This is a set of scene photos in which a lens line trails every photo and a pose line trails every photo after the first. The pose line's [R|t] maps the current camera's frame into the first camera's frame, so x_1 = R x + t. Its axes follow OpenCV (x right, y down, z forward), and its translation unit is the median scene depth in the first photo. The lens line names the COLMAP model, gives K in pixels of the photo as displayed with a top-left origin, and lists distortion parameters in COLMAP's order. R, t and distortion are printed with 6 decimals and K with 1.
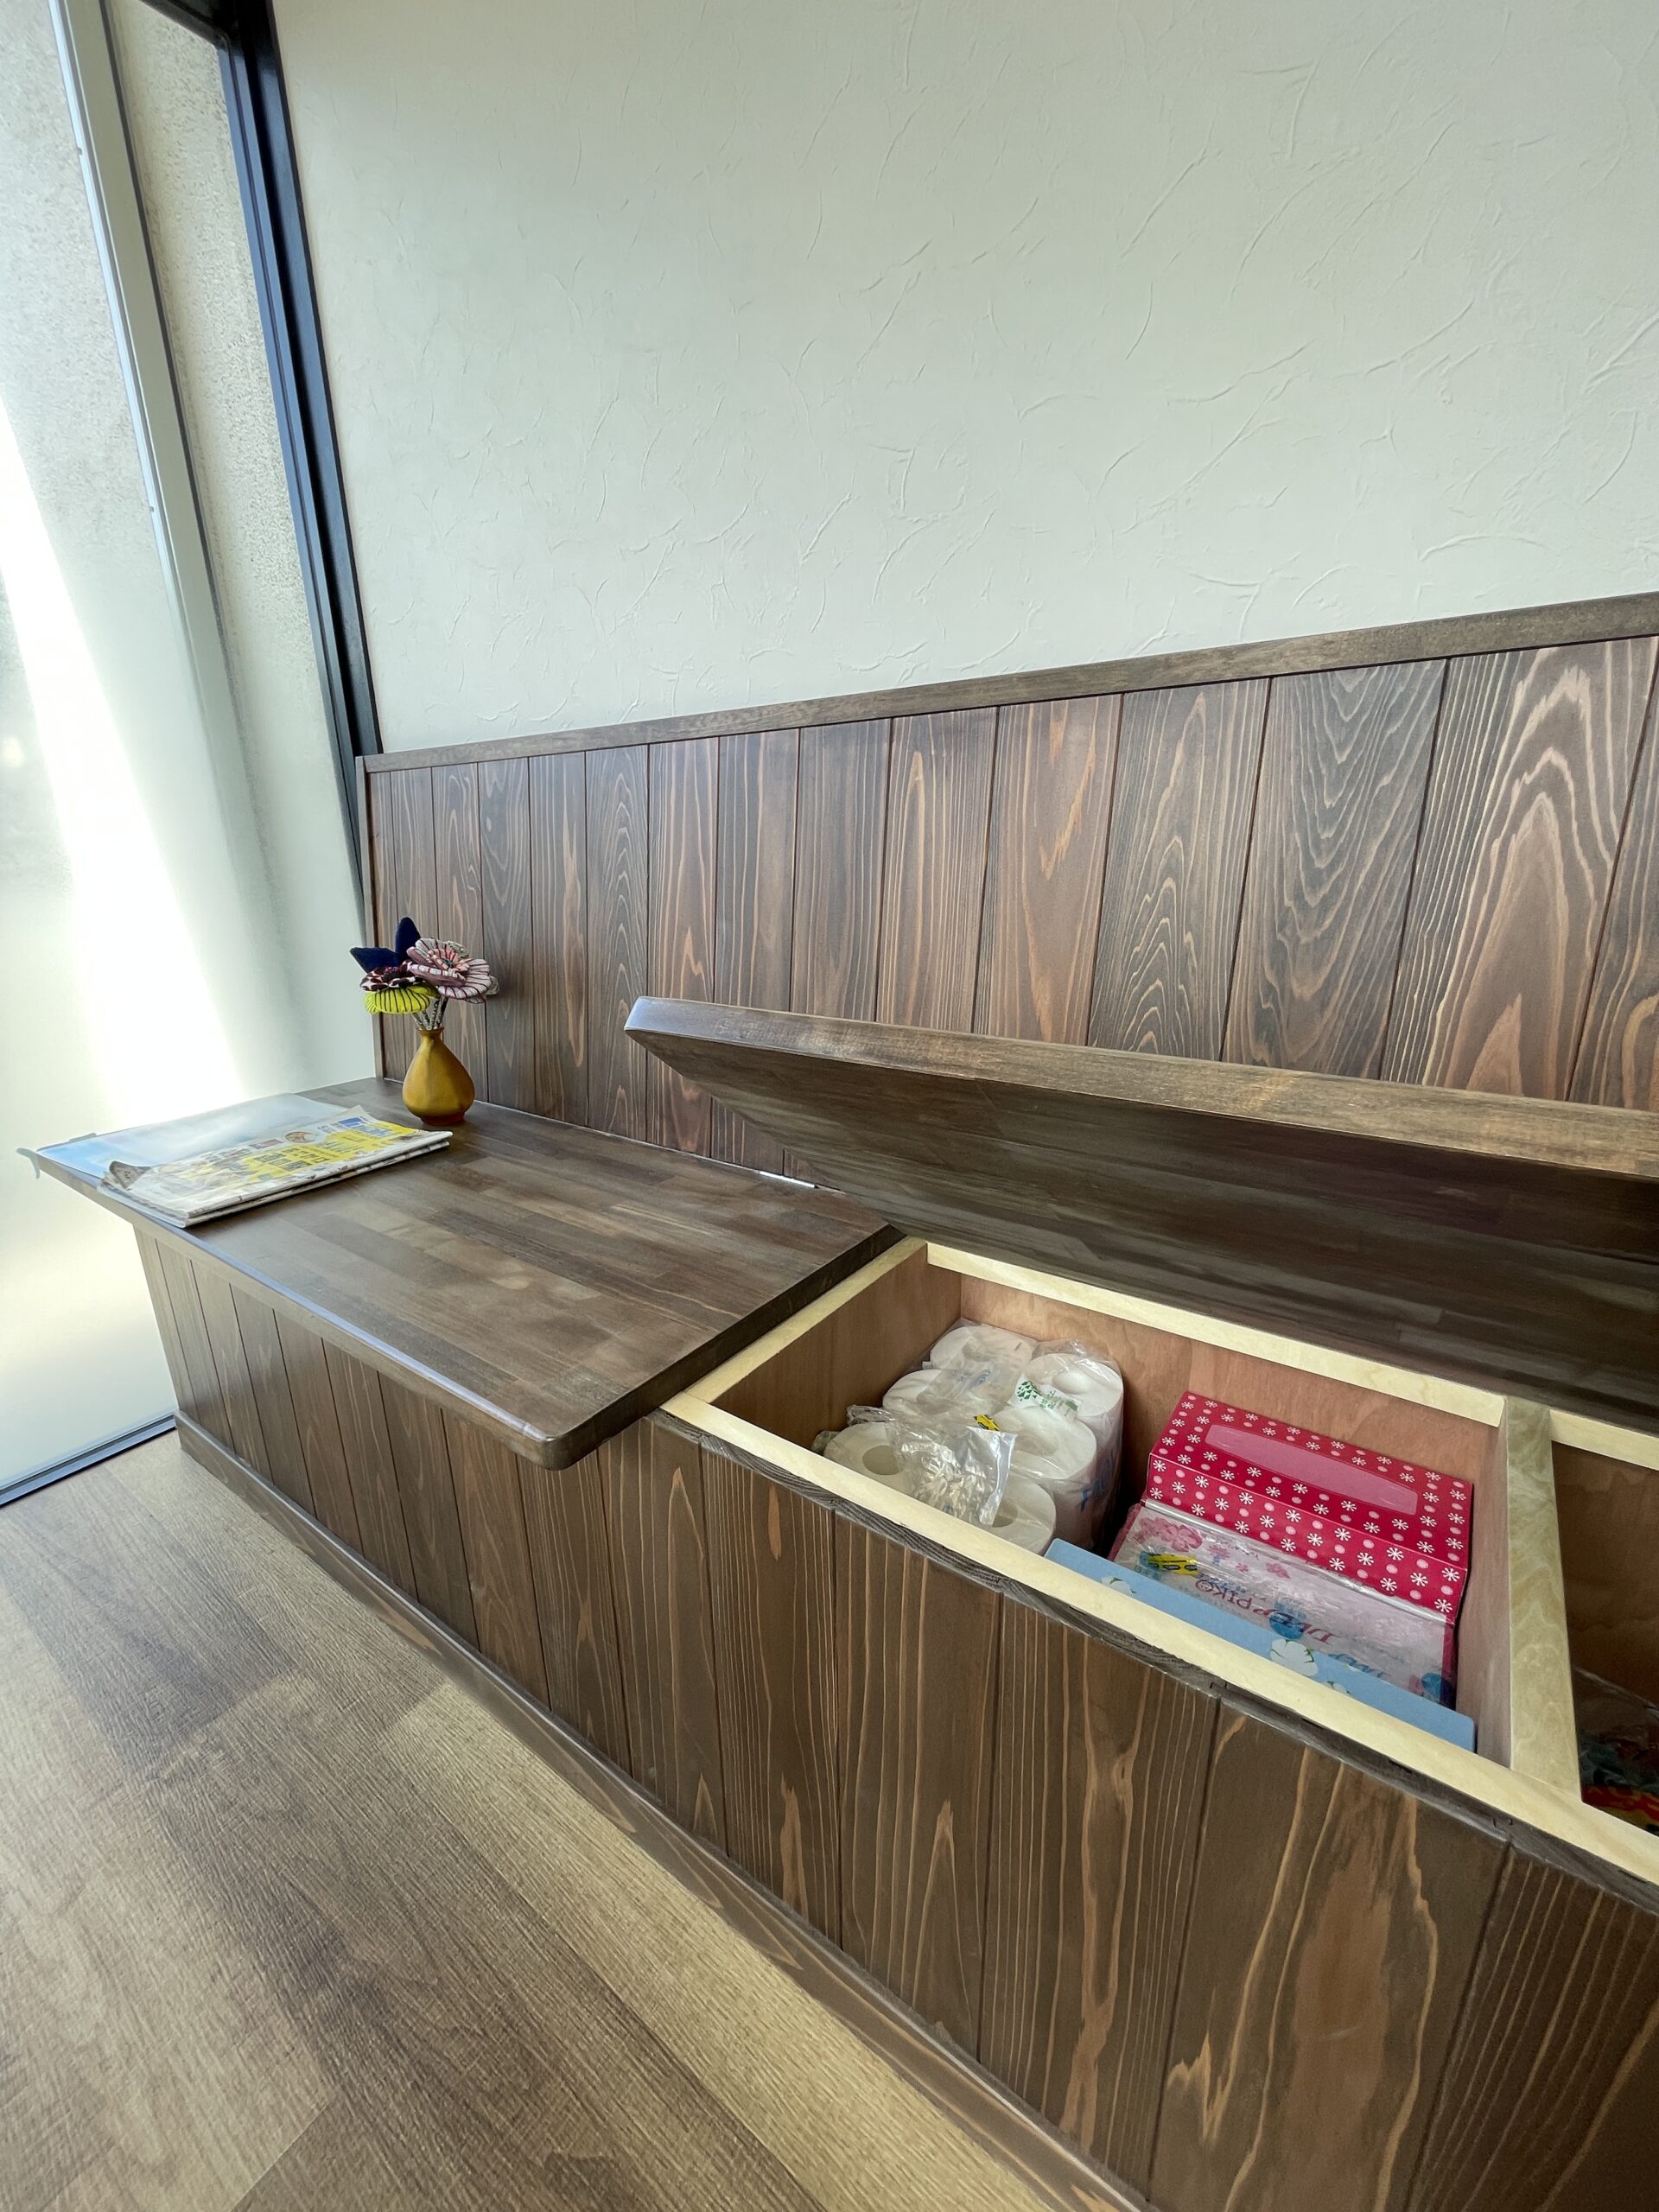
lens RADIAL K [[901.5, 0, 831.3], [0, 901.5, 1115.6], [0, 0, 1]] dist [-0.000715, -0.000696]
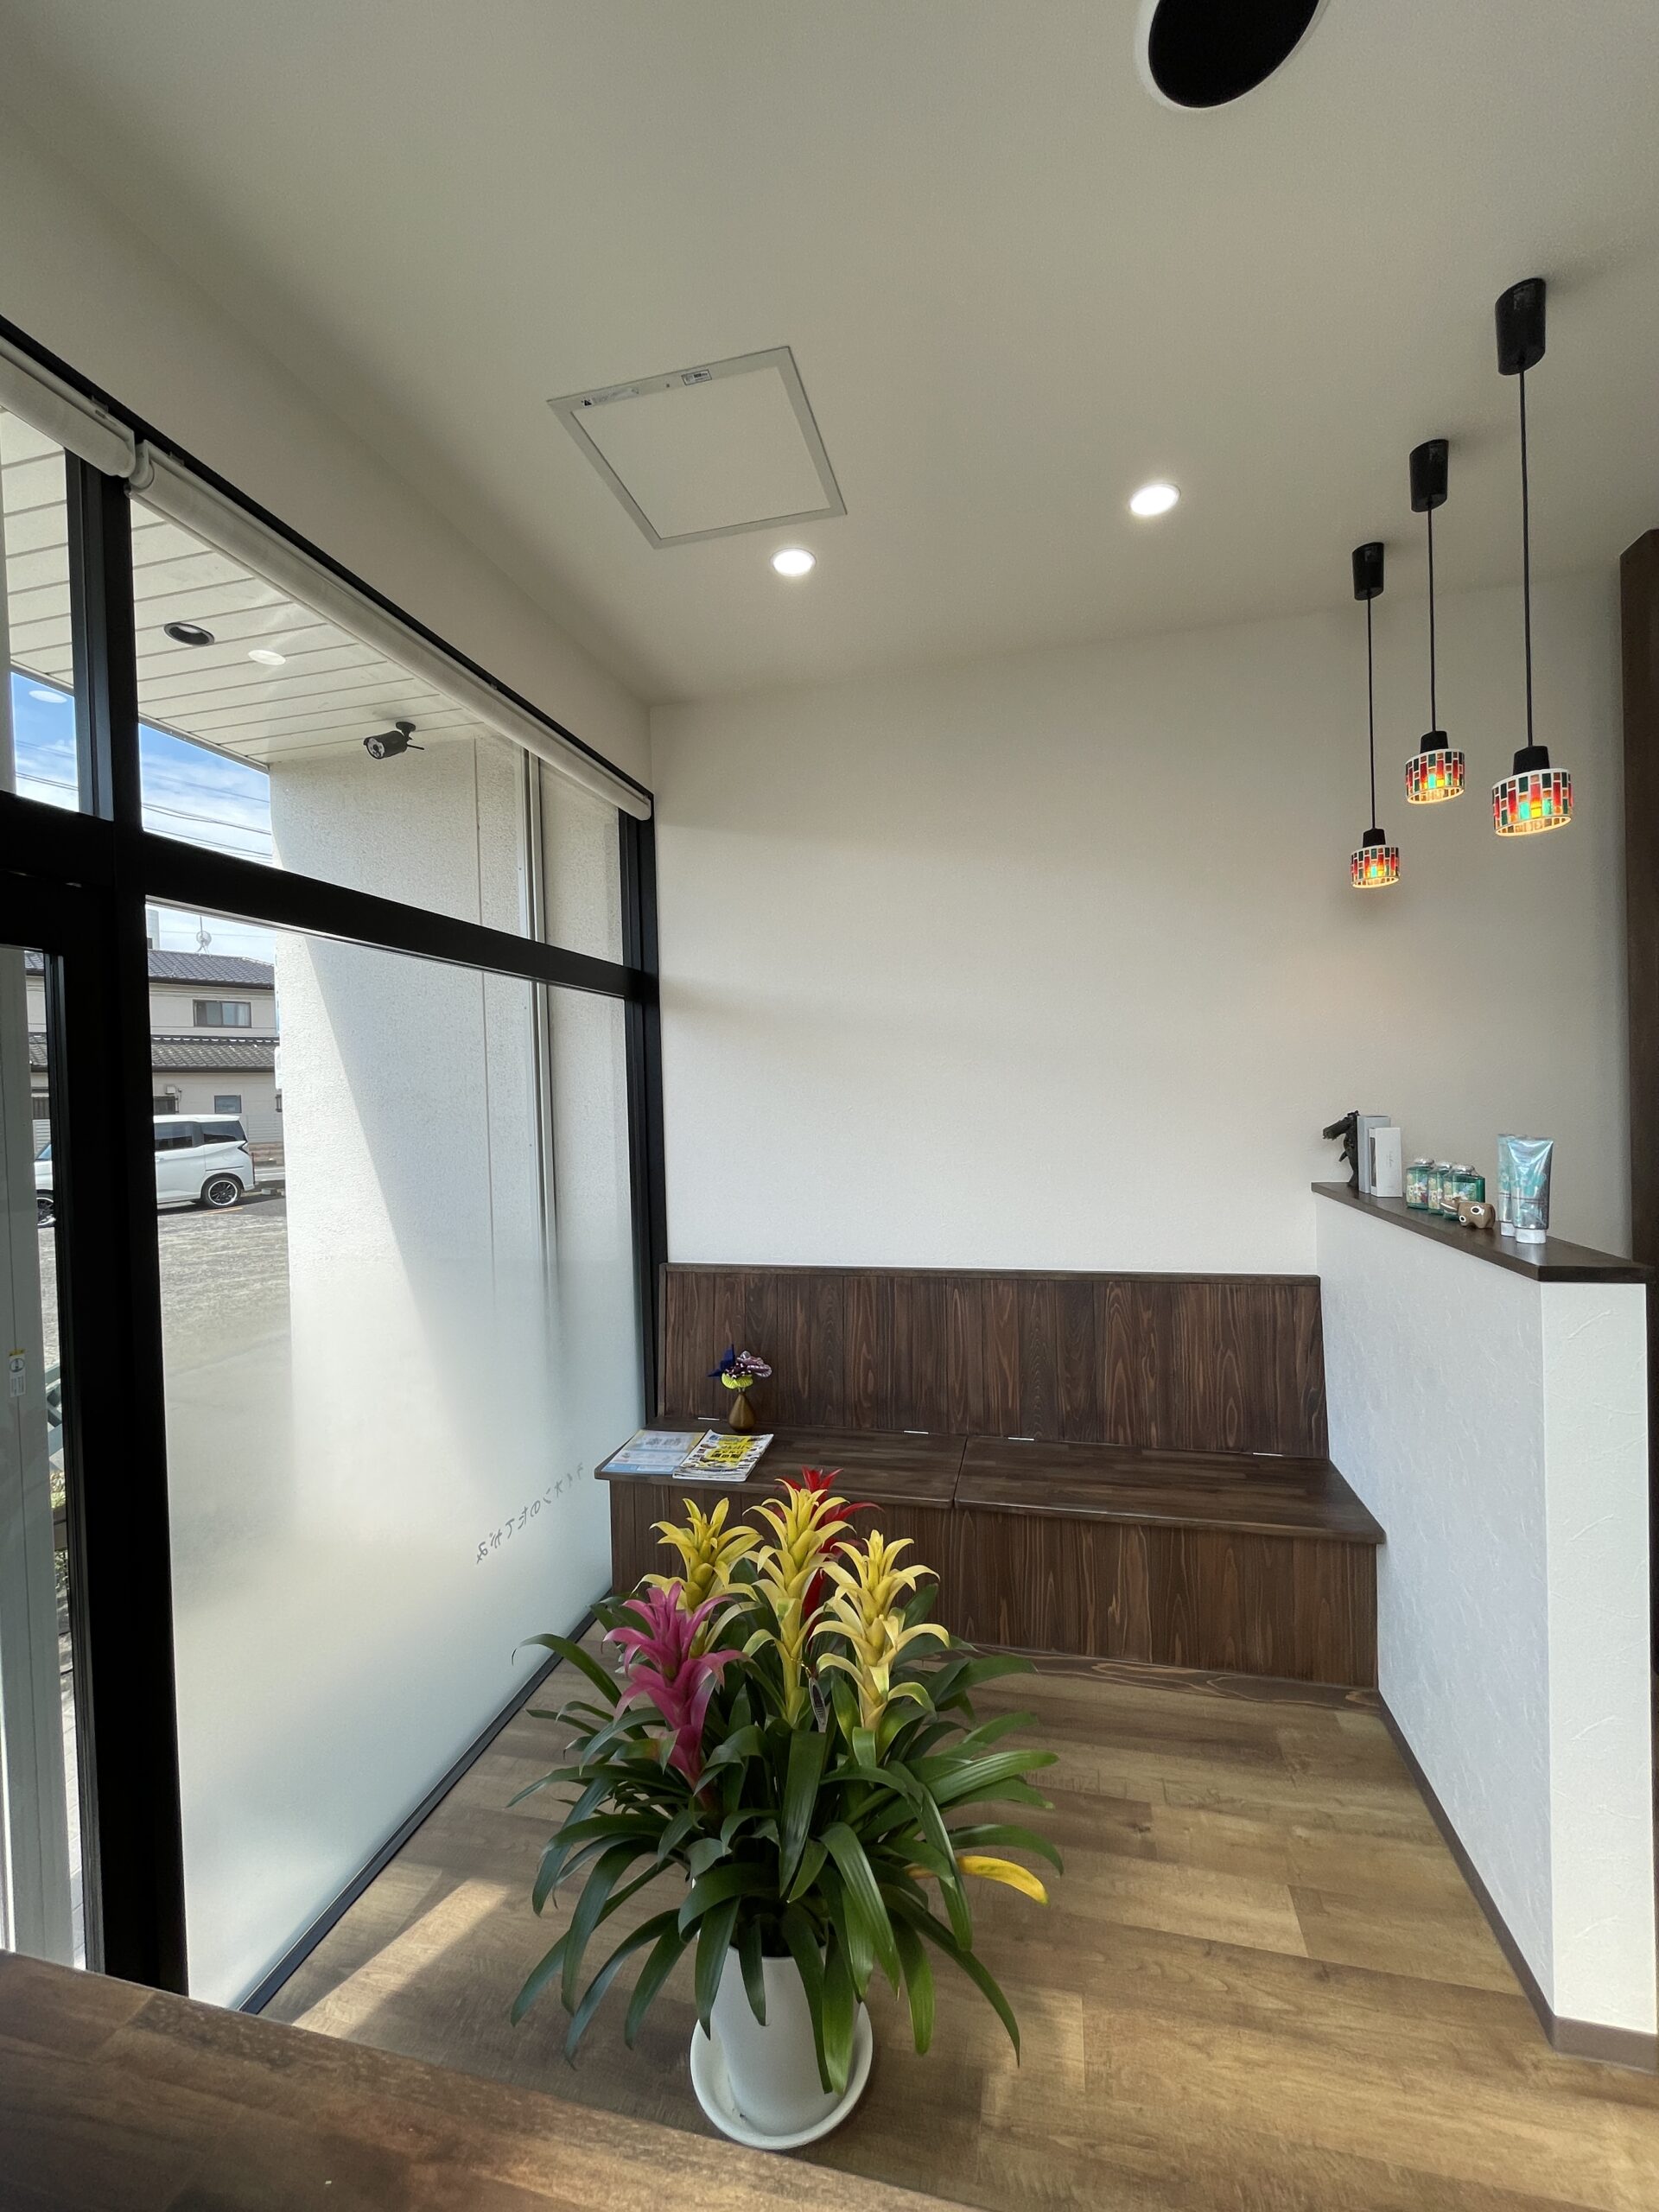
lens RADIAL K [[901.5, 0, 834.8], [0, 901.5, 1111.3], [0, 0, 1]] dist [-0.000715, -0.000696]
pose [[0.928757, -0.016837, 0.370305, -1.468972], [0.119411, 0.959307, -0.255875, -0.224851], [-0.350928, 0.281864, 0.892974, -1.905024]]
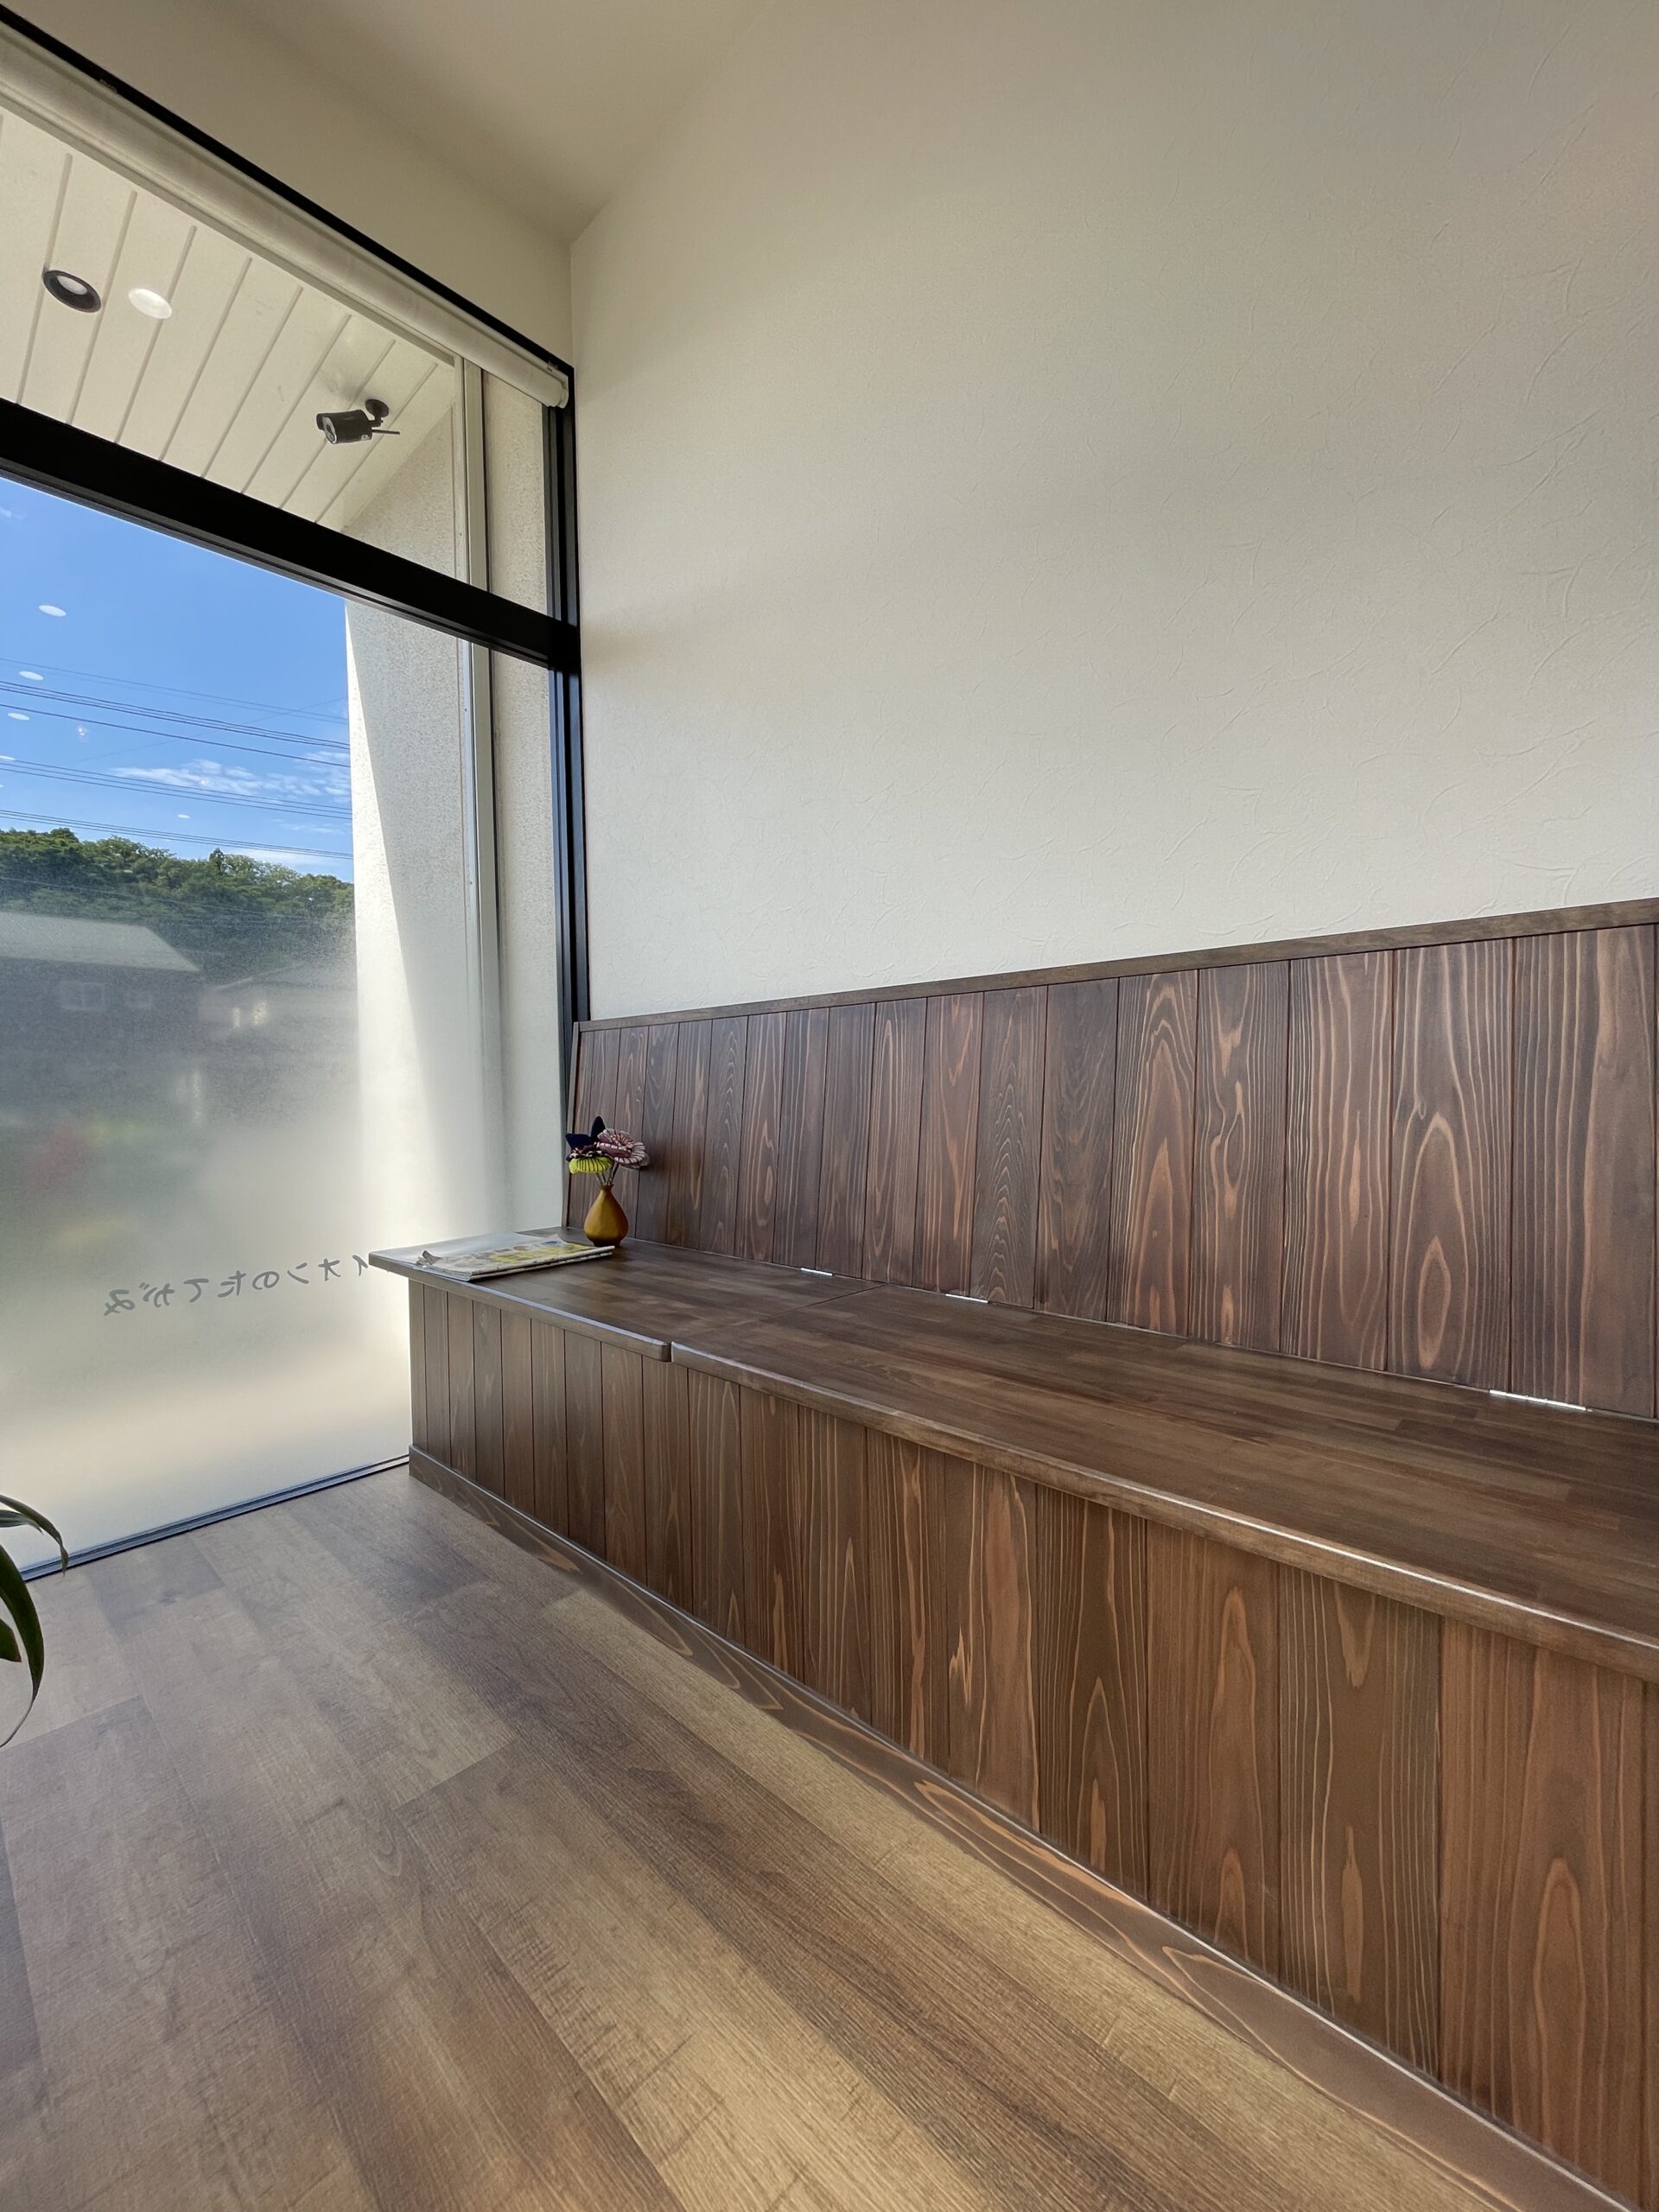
lens RADIAL K [[901.5, 0, 826.3], [0, 901.5, 1110.2], [0, 0, 1]] dist [-0.000715, -0.000696]
pose [[0.990446, 0.000854, -0.137897, 0.211633], [-0.036729, 0.965493, -0.257825, 0.231654], [0.132918, 0.260427, 0.956300, -0.670186]]
